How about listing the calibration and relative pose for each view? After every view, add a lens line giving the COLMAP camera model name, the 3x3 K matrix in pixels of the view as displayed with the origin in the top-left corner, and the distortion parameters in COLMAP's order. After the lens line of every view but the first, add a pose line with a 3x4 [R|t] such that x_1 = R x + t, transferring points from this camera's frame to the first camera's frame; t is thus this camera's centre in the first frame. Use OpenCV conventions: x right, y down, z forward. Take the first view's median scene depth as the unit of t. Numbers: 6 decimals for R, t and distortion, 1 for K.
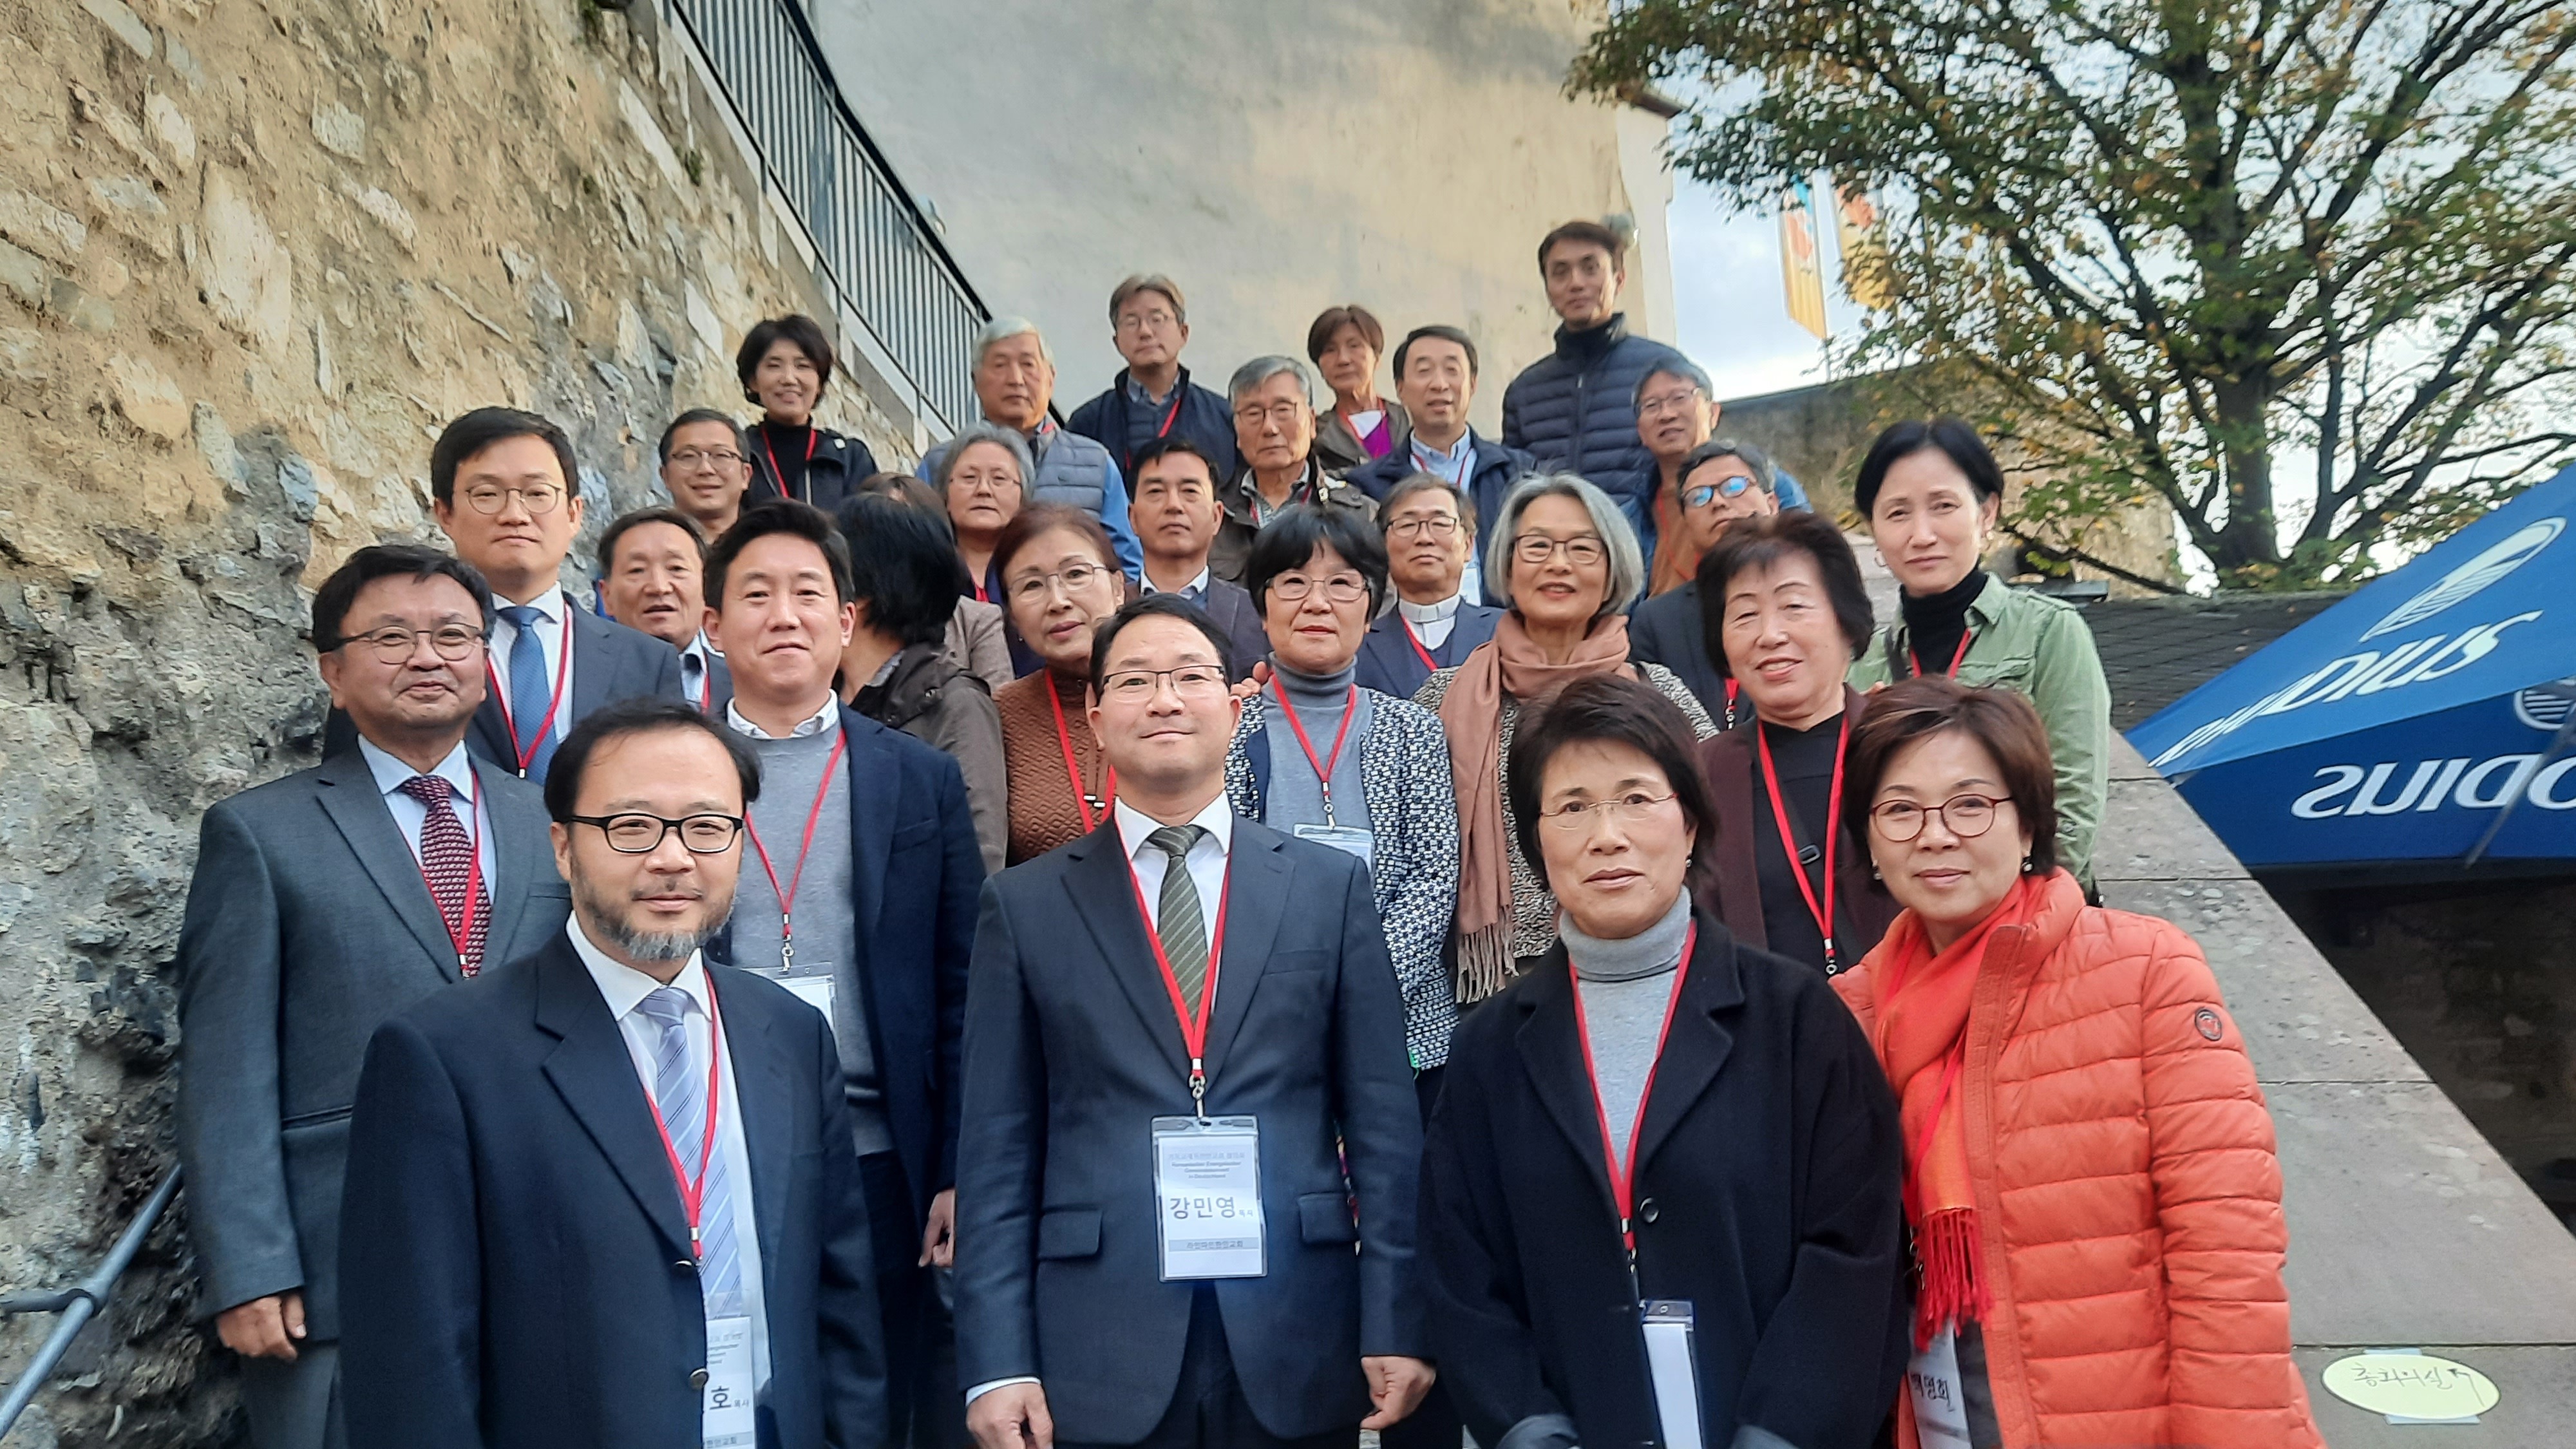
lens RADIAL K [[2187.3, 0, 1286.0], [0, 2187.3, 790.2], [0, 0, 1]] dist [0.011535, -0.001197]
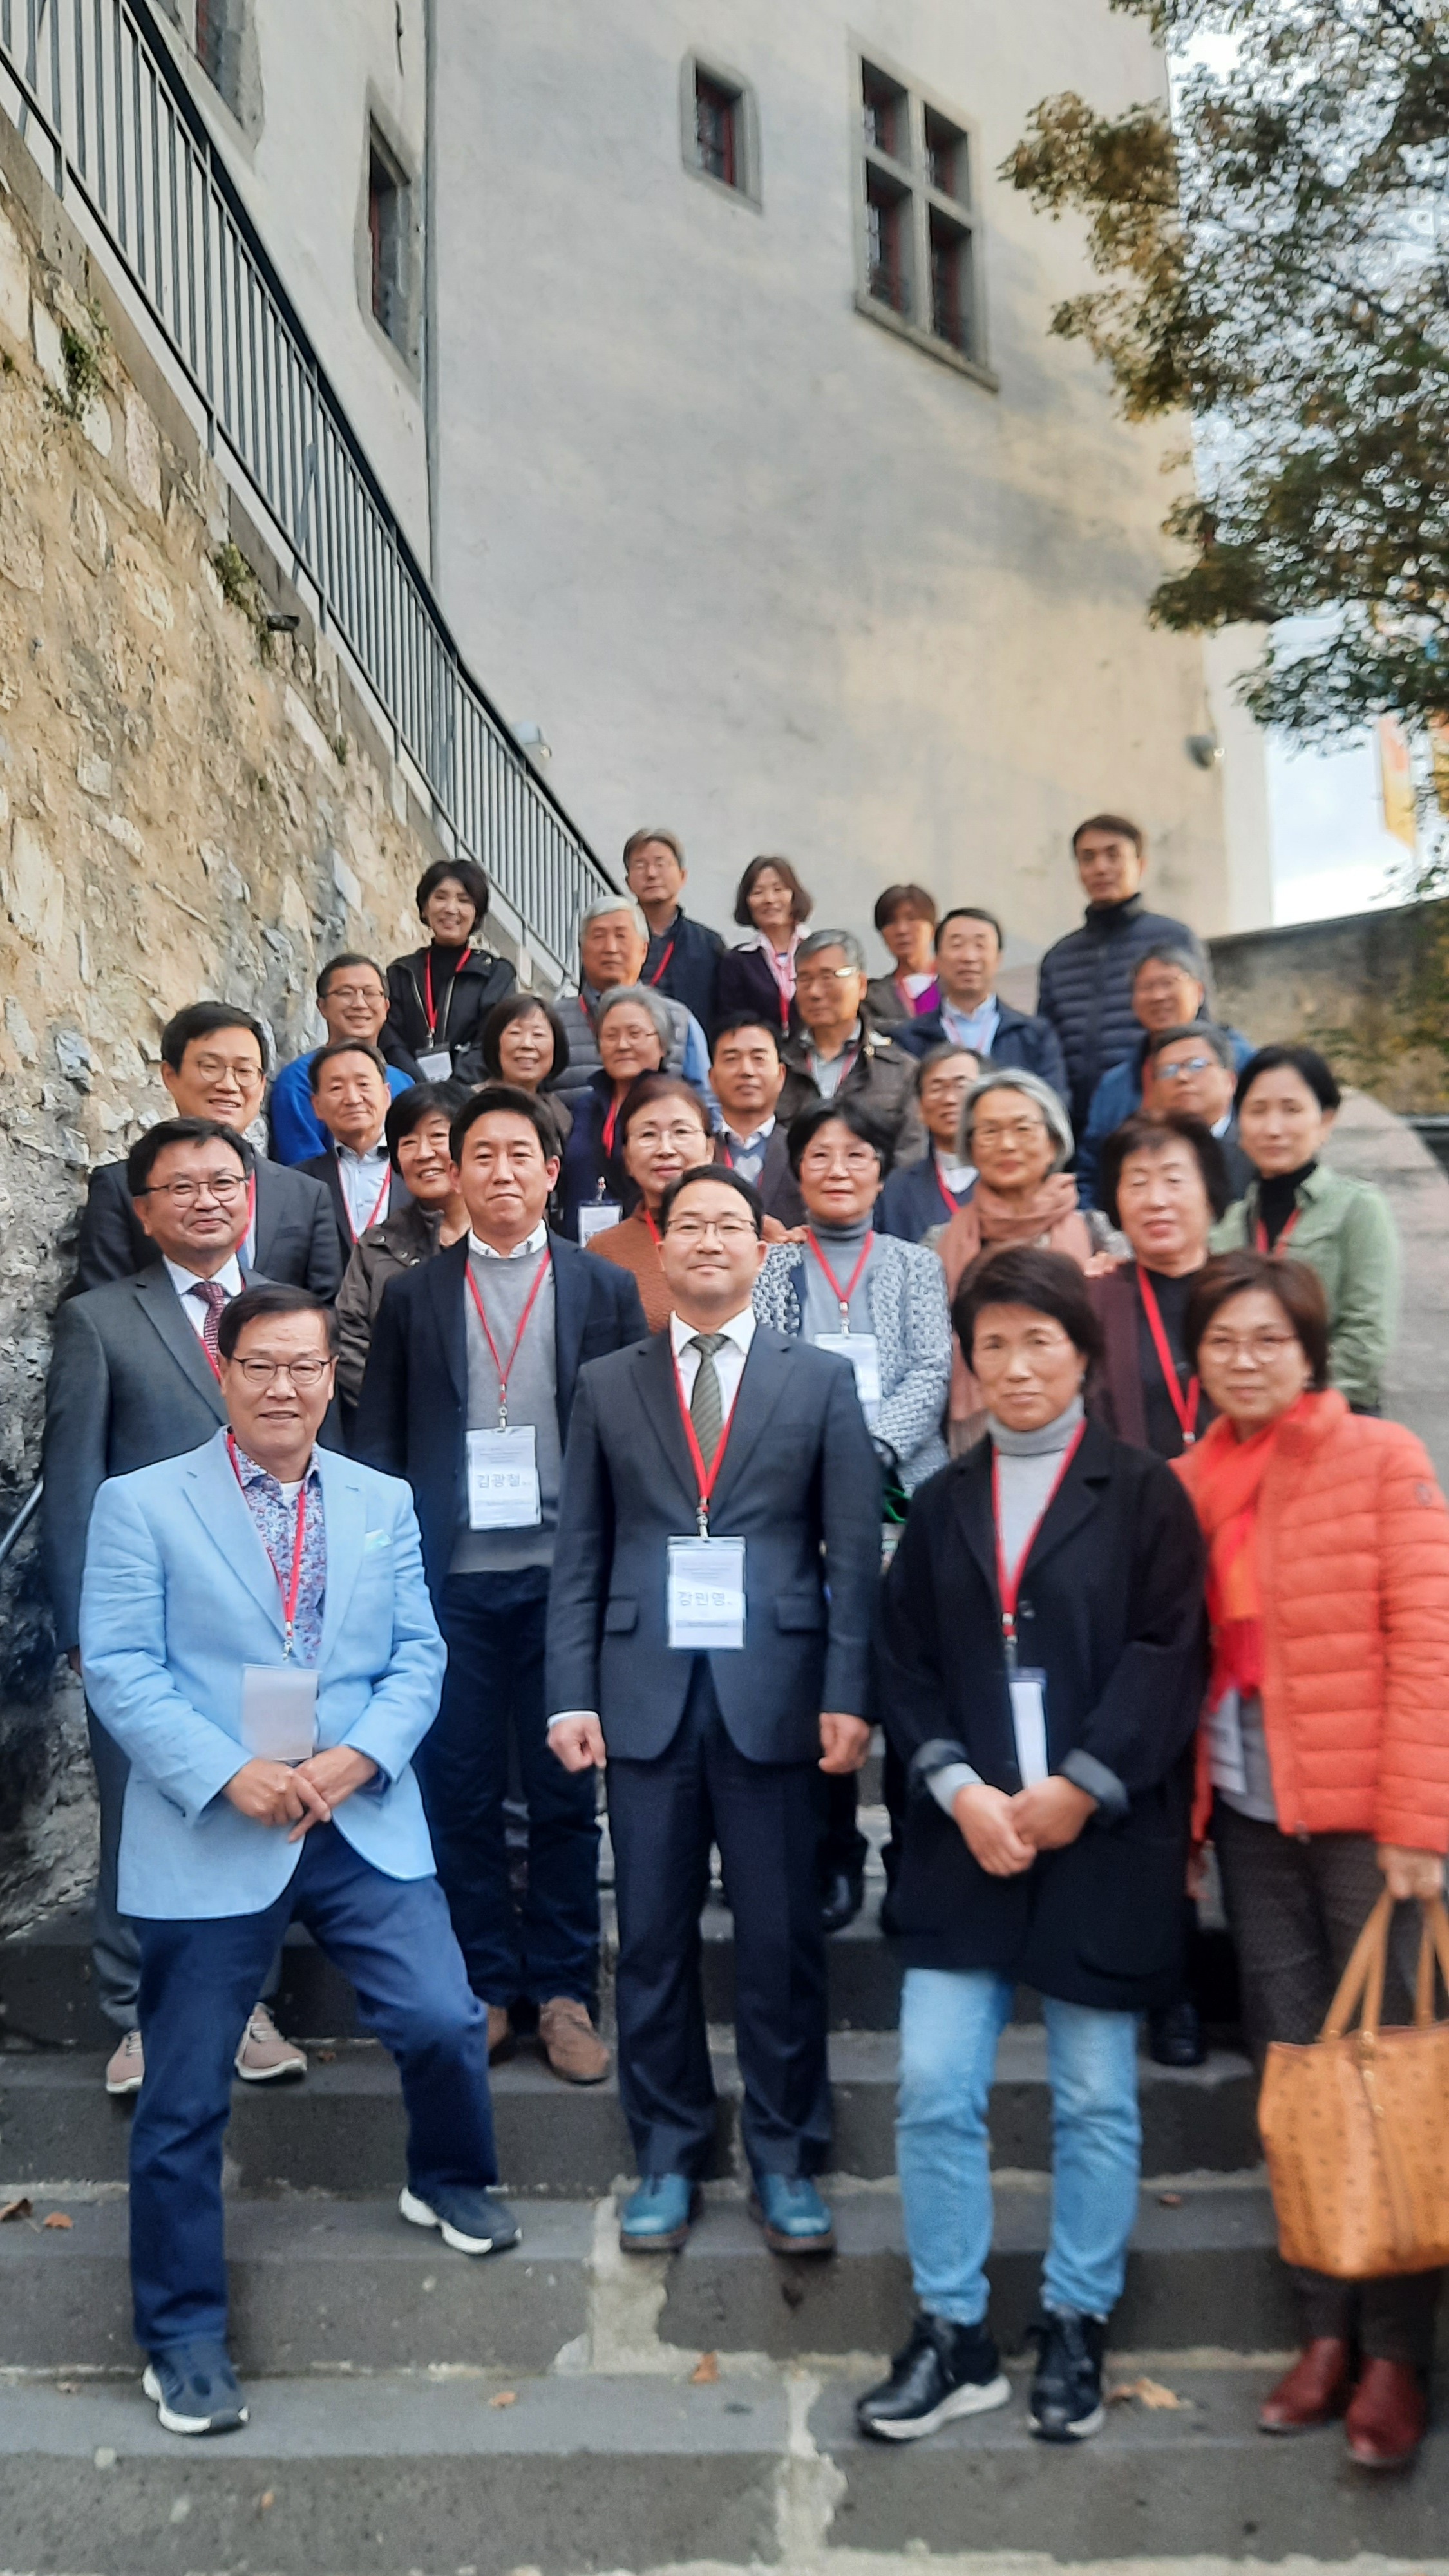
lens RADIAL K [[2187.3, 0, 726.2], [0, 2187.3, 1340.2], [0, 0, 1]] dist [0.011535, -0.001197]
pose [[0.997390, 0.029259, -0.066013, 0.033515], [-0.027482, 0.999239, 0.027670, -0.011159], [0.066772, -0.025784, 0.997435, -0.250859]]
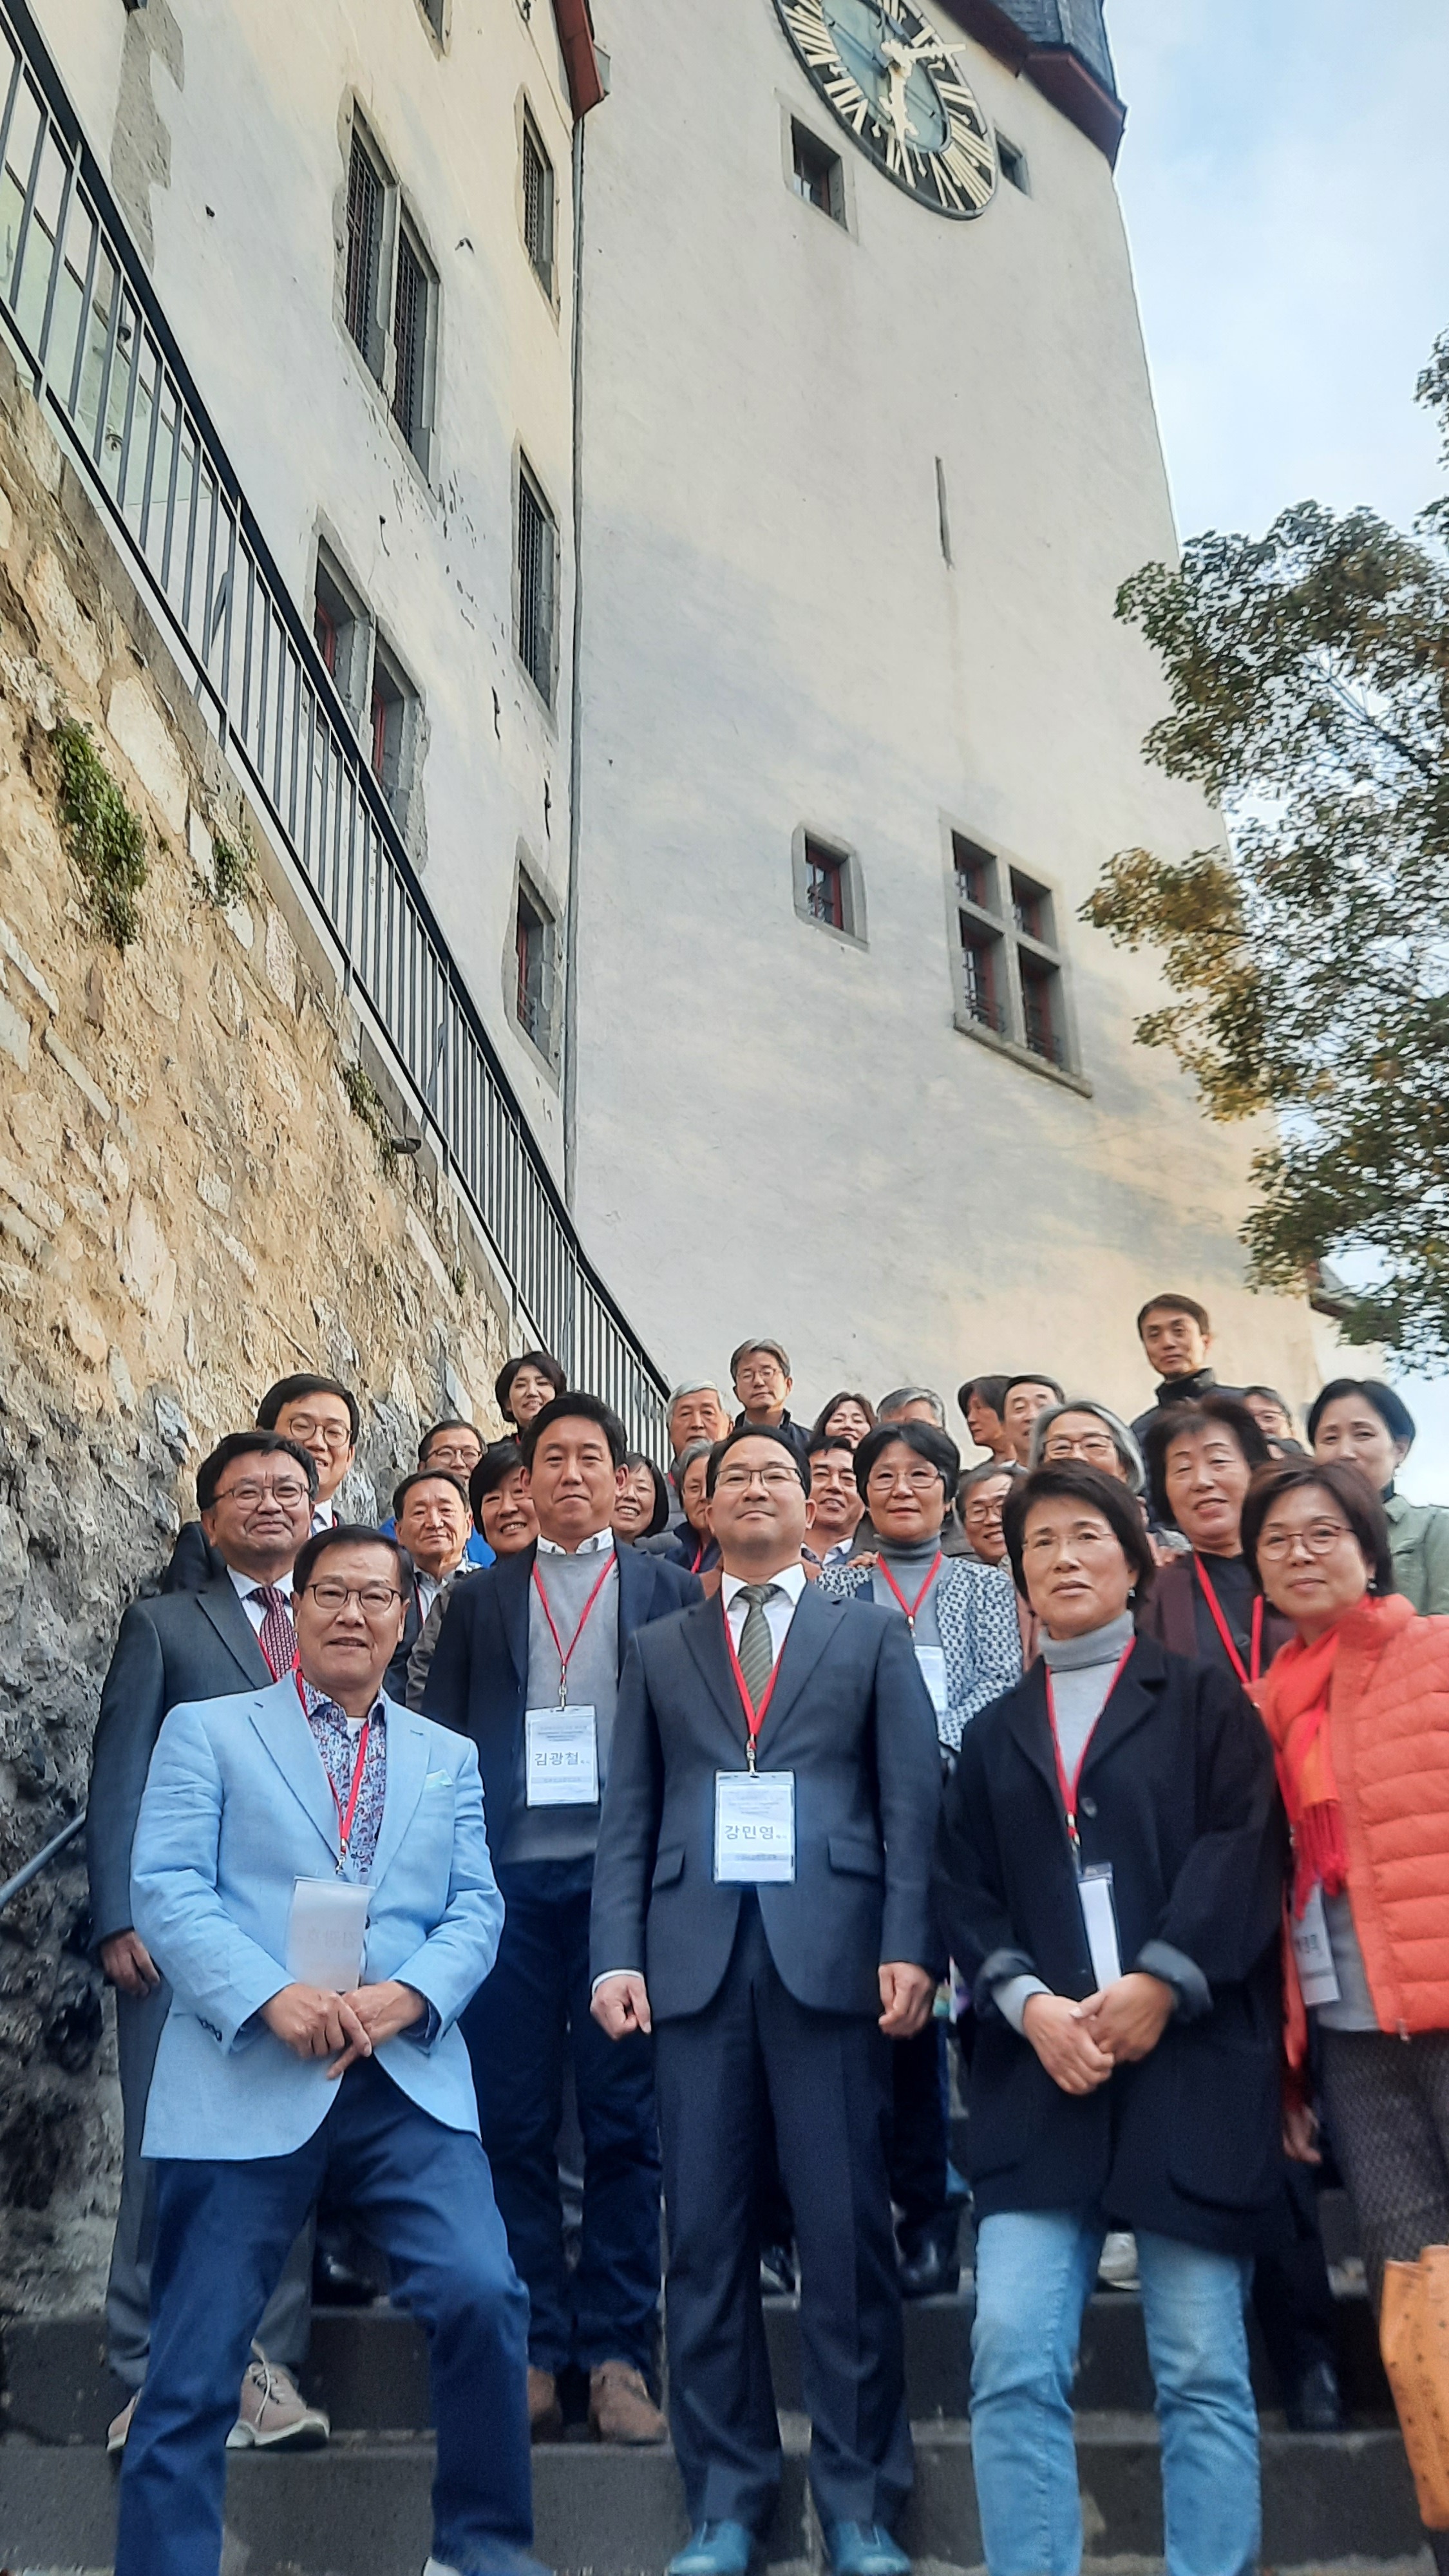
lens RADIAL K [[2187.3, 0, 726.2], [0, 2187.3, 1340.2], [0, 0, 1]] dist [0.011535, -0.001197]
pose [[0.990947, -0.019019, -0.132900, 0.072336], [-0.021870, 0.953824, -0.299568, 0.184195], [0.132460, 0.299763, 0.944773, -0.232699]]
